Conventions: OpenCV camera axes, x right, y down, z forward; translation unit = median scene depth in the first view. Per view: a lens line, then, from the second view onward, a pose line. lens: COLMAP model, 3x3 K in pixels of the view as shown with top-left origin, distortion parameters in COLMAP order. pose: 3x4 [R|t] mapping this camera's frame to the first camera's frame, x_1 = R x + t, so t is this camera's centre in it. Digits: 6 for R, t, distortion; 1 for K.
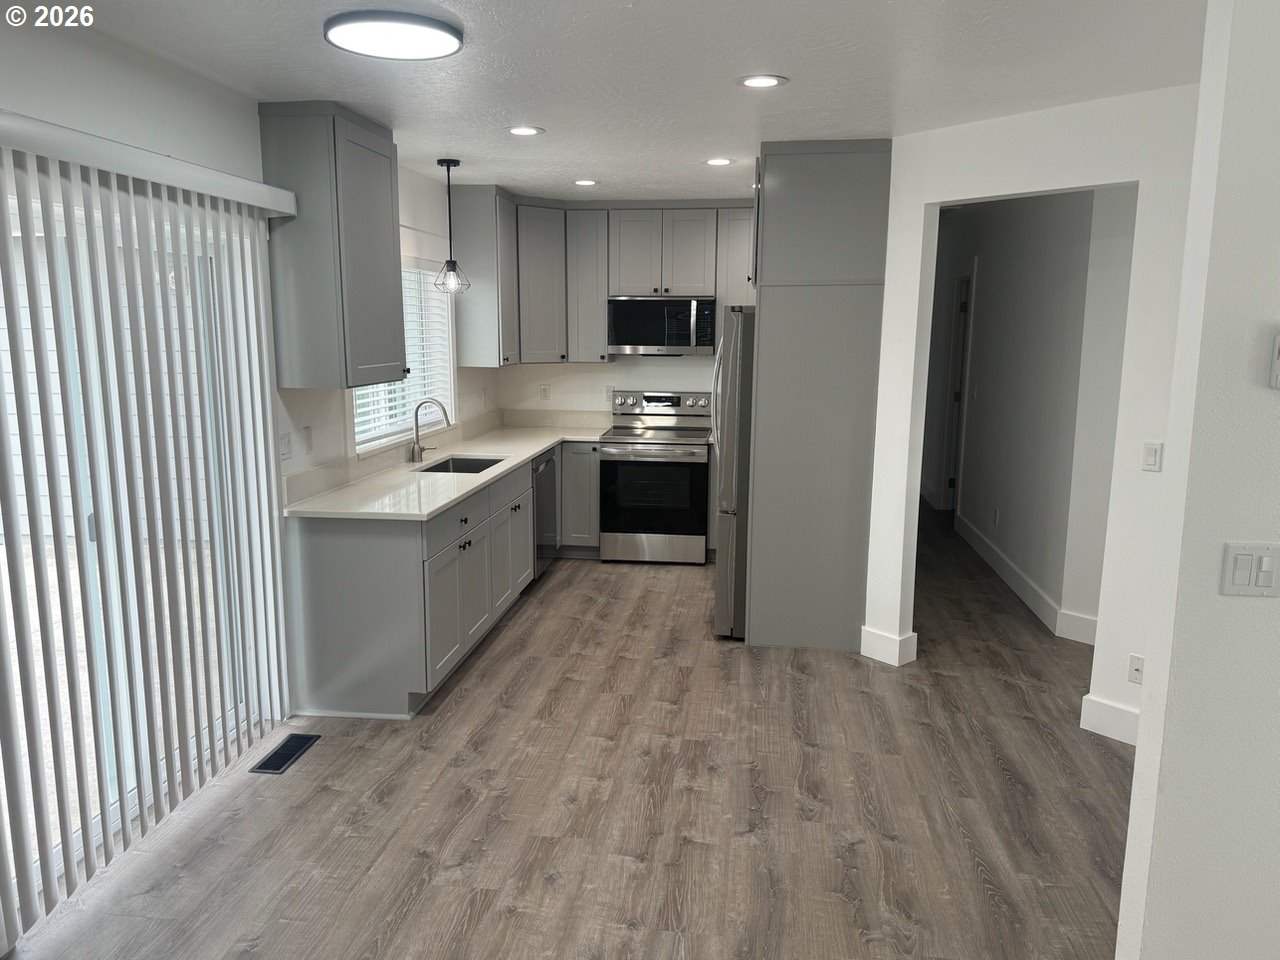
lens RADIAL K [[917.8, 0, 640.0], [0, 917.8, 480.0], [0, 0, 1]] dist [0.169261, -0.328455]
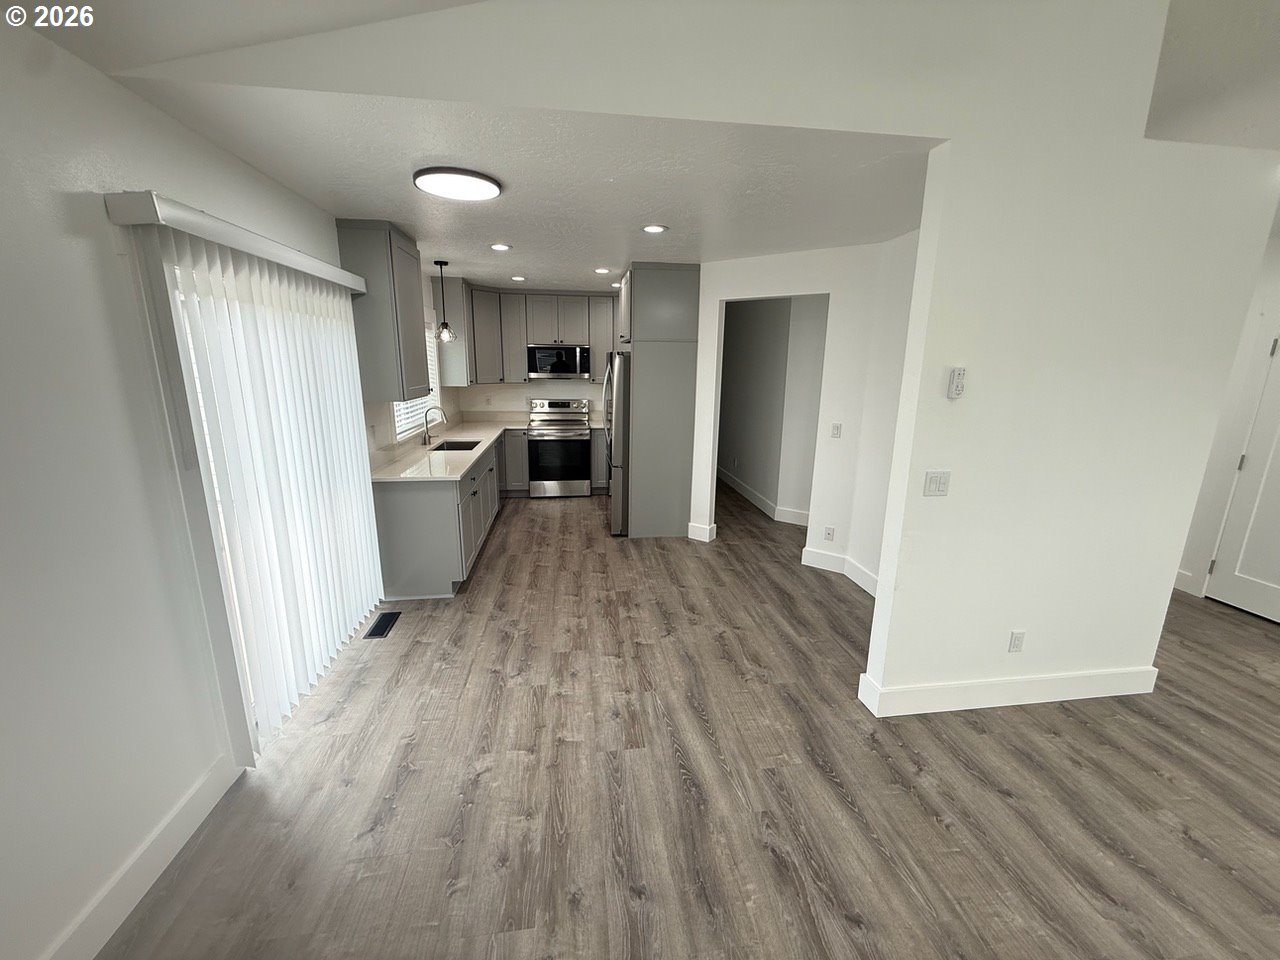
lens RADIAL K [[508.4, 0, 639.0], [0, 508.4, 477.1], [0, 0, 1]] dist [-0.000232, -0.000020]
pose [[0.965361, -0.051209, 0.255844, -0.133179], [0.036029, 0.997320, 0.063673, -0.007764], [-0.258419, -0.052249, 0.964619, 0.026193]]
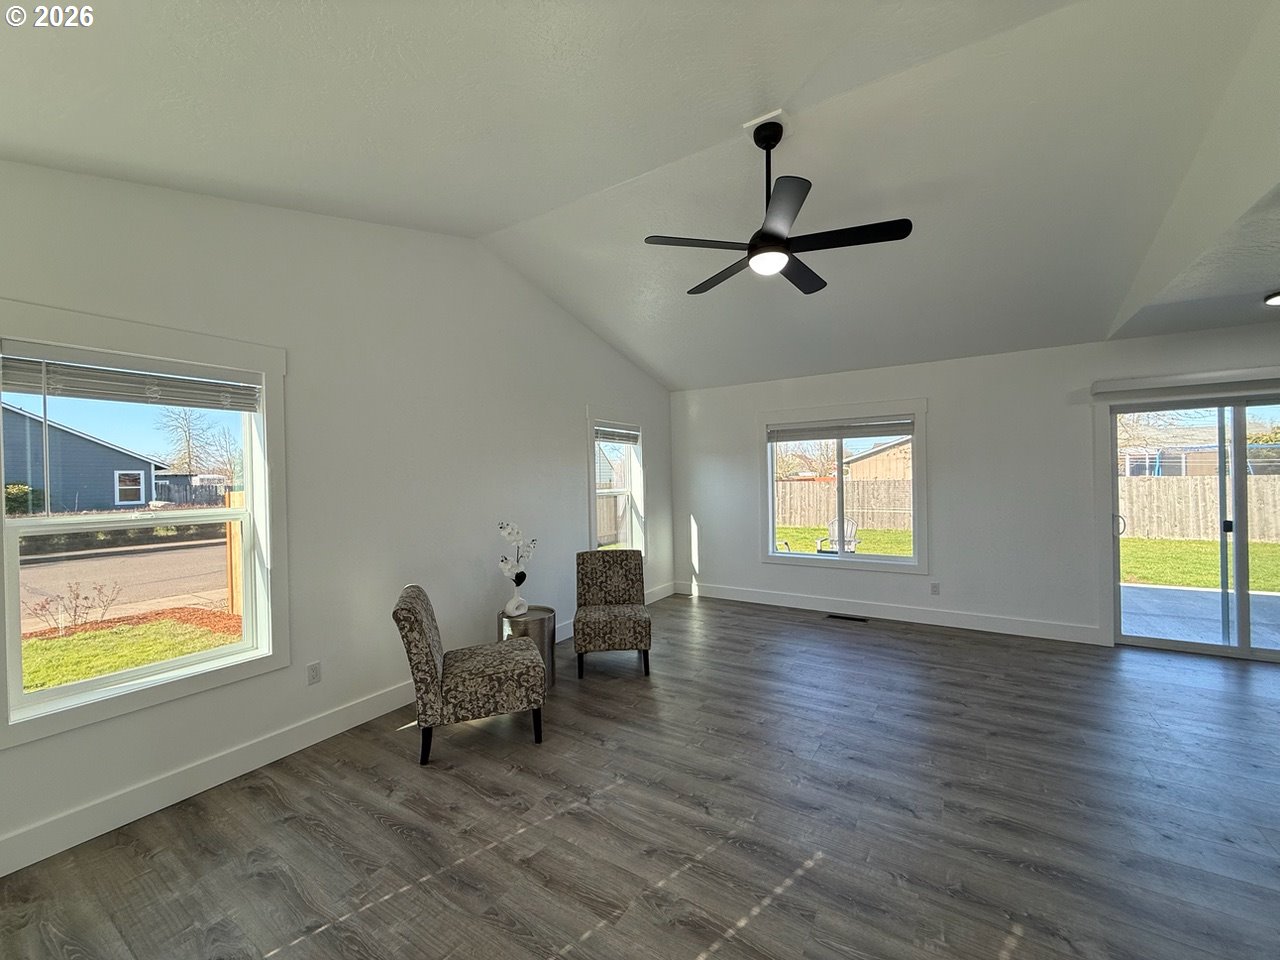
lens RADIAL K [[509.1, 0, 636.8], [0, 509.1, 479.6], [0, 0, 1]] dist [-0.001908, 0.000345]
pose [[-0.428969, 0.008424, -0.903280, 0.859678], [-0.131462, 0.988728, 0.071652, 0.027175], [0.893702, 0.149483, -0.423026, 0.136453]]
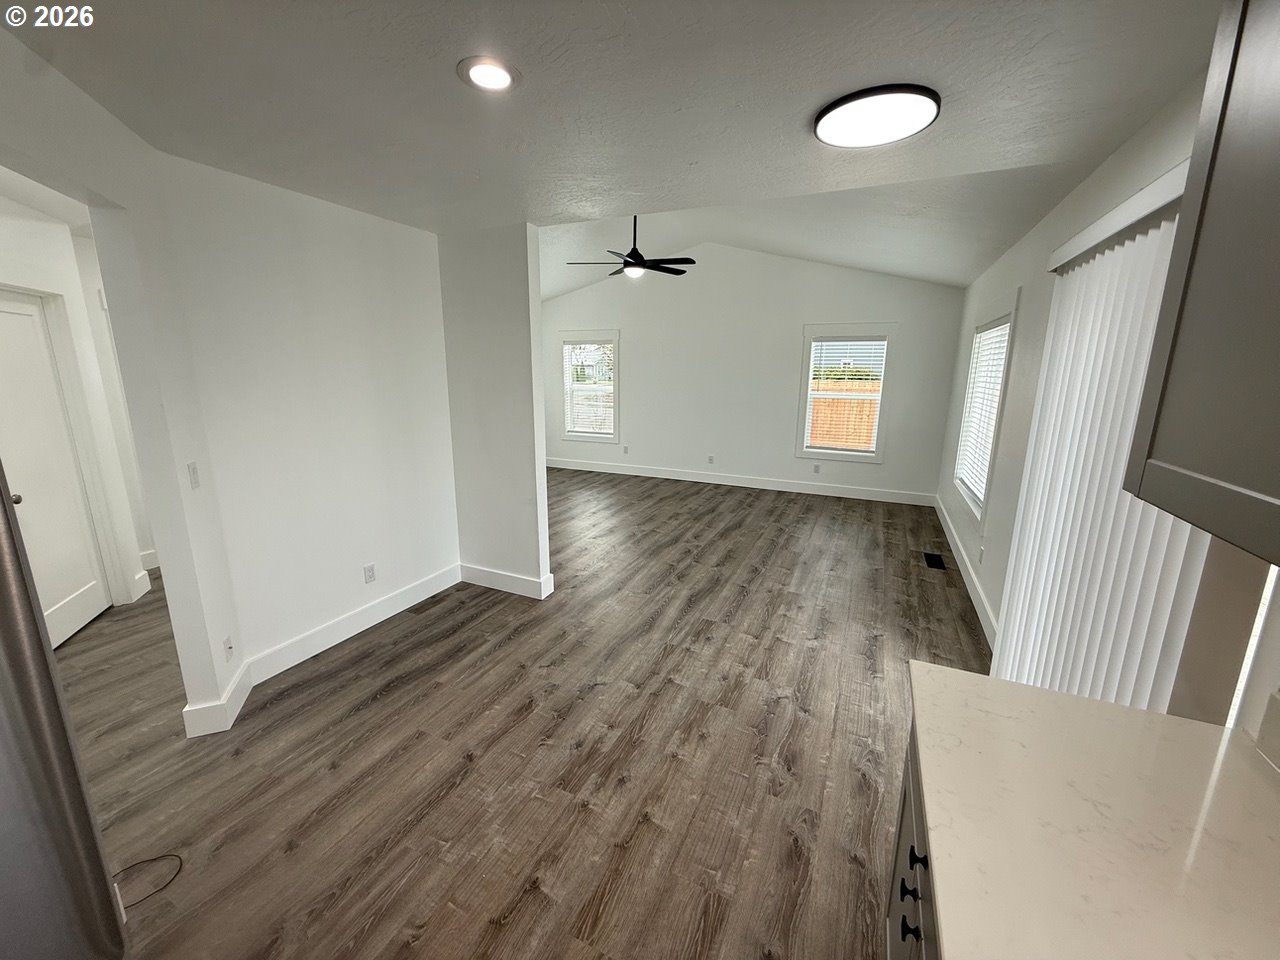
lens RADIAL K [[508.4, 0, 639.0], [0, 508.4, 477.1], [0, 0, 1]] dist [-0.000232, -0.000020]
pose [[-0.953391, -0.073766, 0.292581, -0.126562], [0.039052, 0.931335, 0.362065, -0.187703], [-0.299199, 0.356615, -0.885045, 1.146778]]
